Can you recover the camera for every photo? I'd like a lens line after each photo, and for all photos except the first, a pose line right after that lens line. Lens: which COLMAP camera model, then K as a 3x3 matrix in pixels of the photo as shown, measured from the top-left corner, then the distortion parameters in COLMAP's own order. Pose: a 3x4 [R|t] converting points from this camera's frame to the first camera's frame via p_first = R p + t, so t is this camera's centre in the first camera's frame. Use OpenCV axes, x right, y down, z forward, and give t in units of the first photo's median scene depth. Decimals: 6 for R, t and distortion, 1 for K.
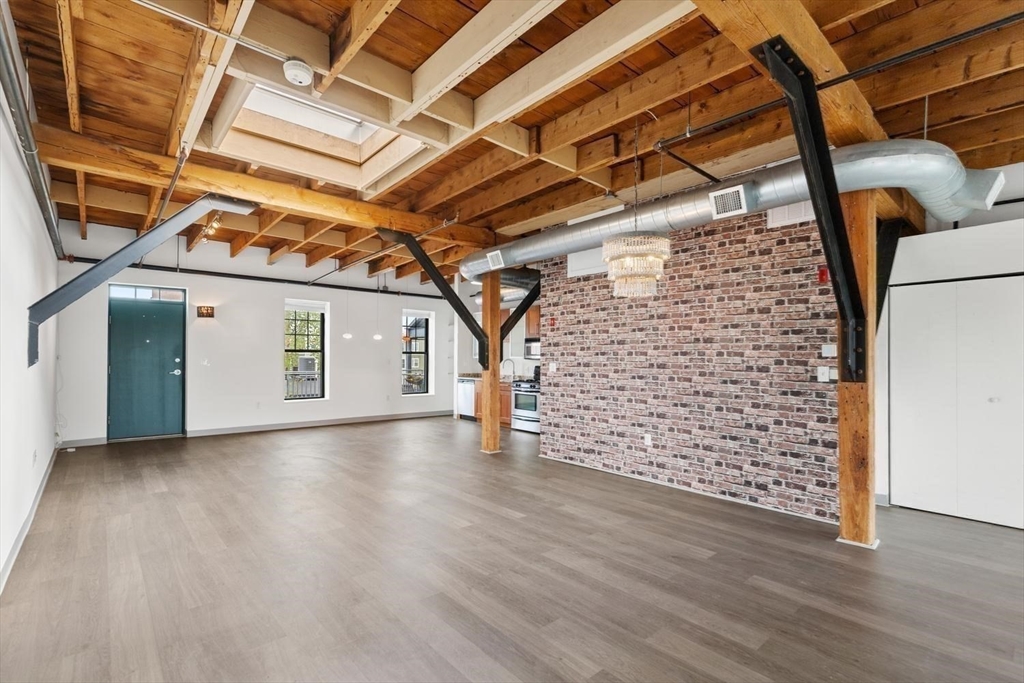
lens RADIAL K [[464.1, 0, 512.1], [0, 464.1, 353.7], [0, 0, 1]] dist [0.008391, -0.001561]
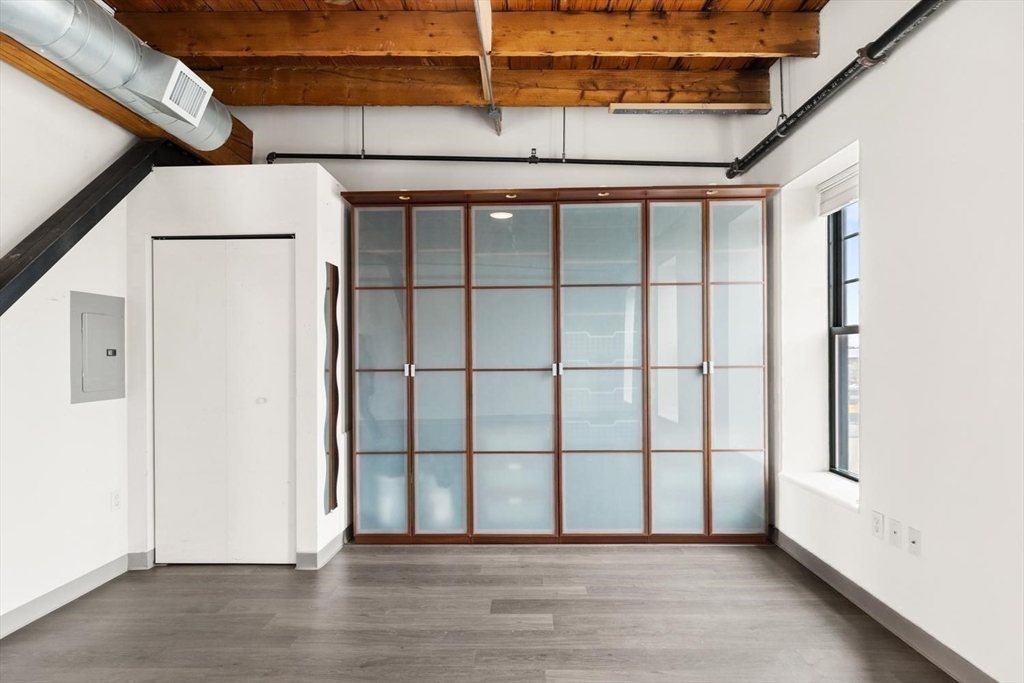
lens RADIAL K [[526.7, 0, 513.0], [0, 526.7, 354.3], [0, 0, 1]] dist [0.000088, -0.002323]
pose [[0.678730, -0.013136, 0.734271, 0.538016], [0.000571, 0.999849, 0.017360, 0.006819], [-0.734388, -0.011364, 0.678635, 0.097563]]
